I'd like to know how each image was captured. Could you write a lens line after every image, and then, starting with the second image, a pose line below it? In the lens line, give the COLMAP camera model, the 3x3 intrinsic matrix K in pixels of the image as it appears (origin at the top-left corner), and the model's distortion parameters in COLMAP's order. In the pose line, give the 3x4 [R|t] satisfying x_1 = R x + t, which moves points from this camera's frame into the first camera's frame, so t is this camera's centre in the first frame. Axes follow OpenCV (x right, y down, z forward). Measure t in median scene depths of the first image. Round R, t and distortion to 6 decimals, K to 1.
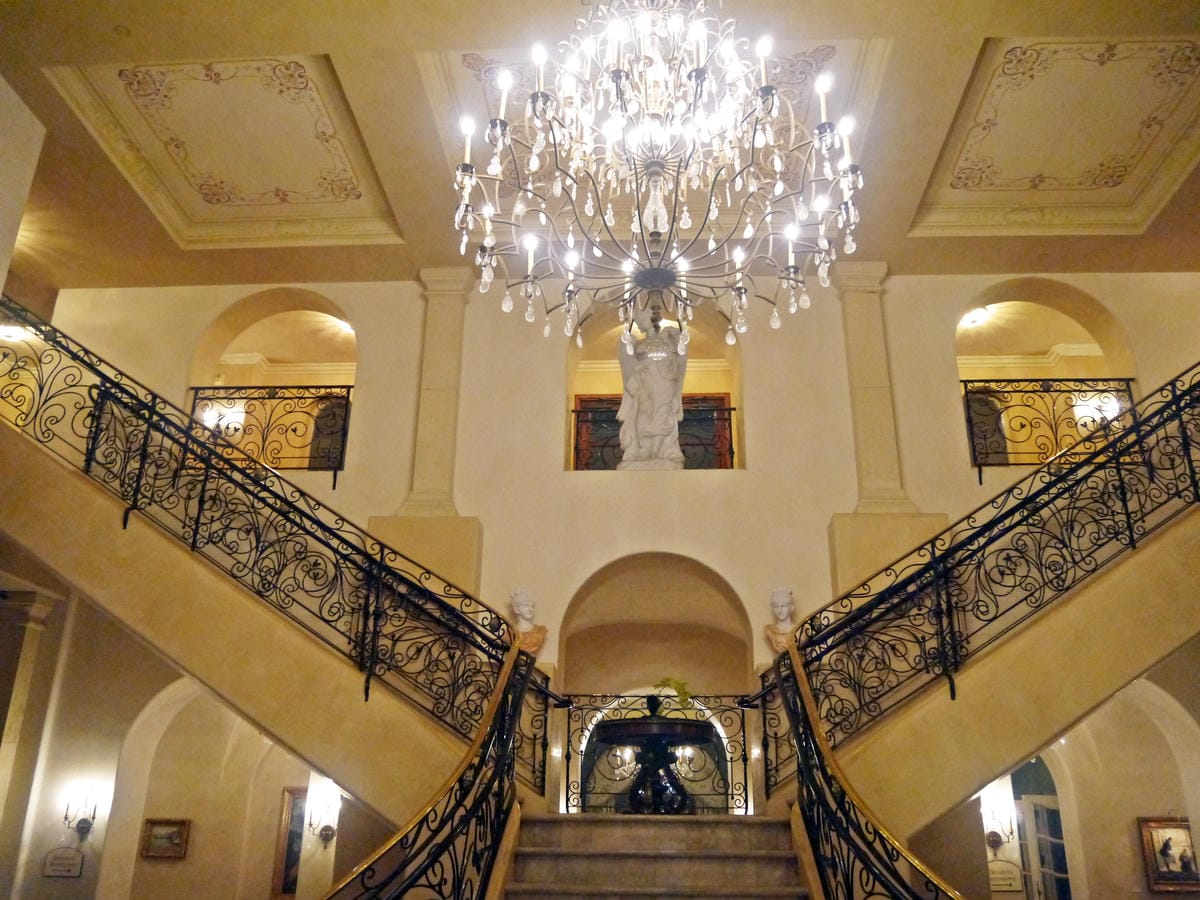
lens RADIAL K [[1008.4, 0, 600.0], [0, 1008.4, 450.0], [0, 0, 1]] dist [-0.062216, 0.050655]
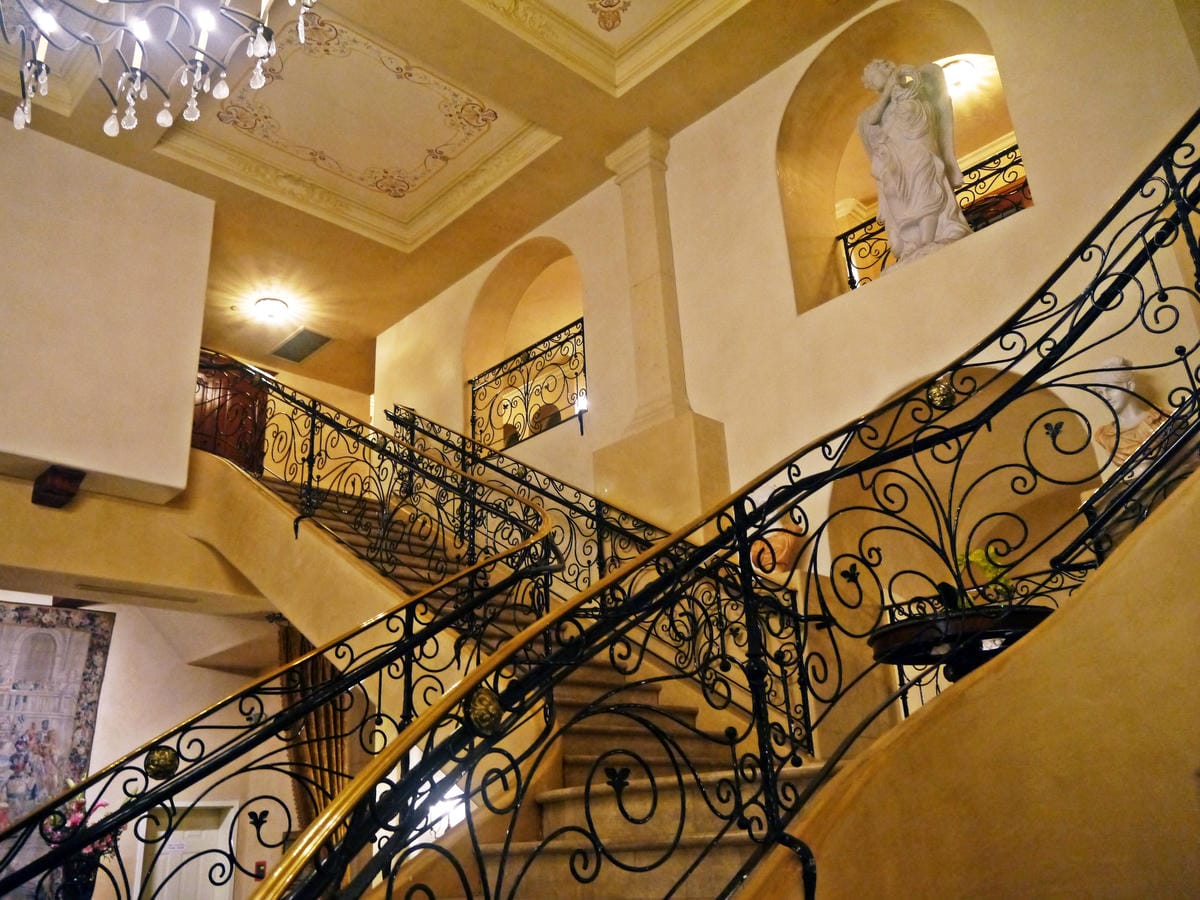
lens RADIAL K [[1008.4, 0, 600.0], [0, 1008.4, 450.0], [0, 0, 1]] dist [-0.062216, 0.050655]
pose [[0.727300, -0.295841, -0.619285, 0.286526], [0.309669, 0.946710, -0.088575, 0.134462], [0.612487, -0.127353, 0.780154, 0.324554]]
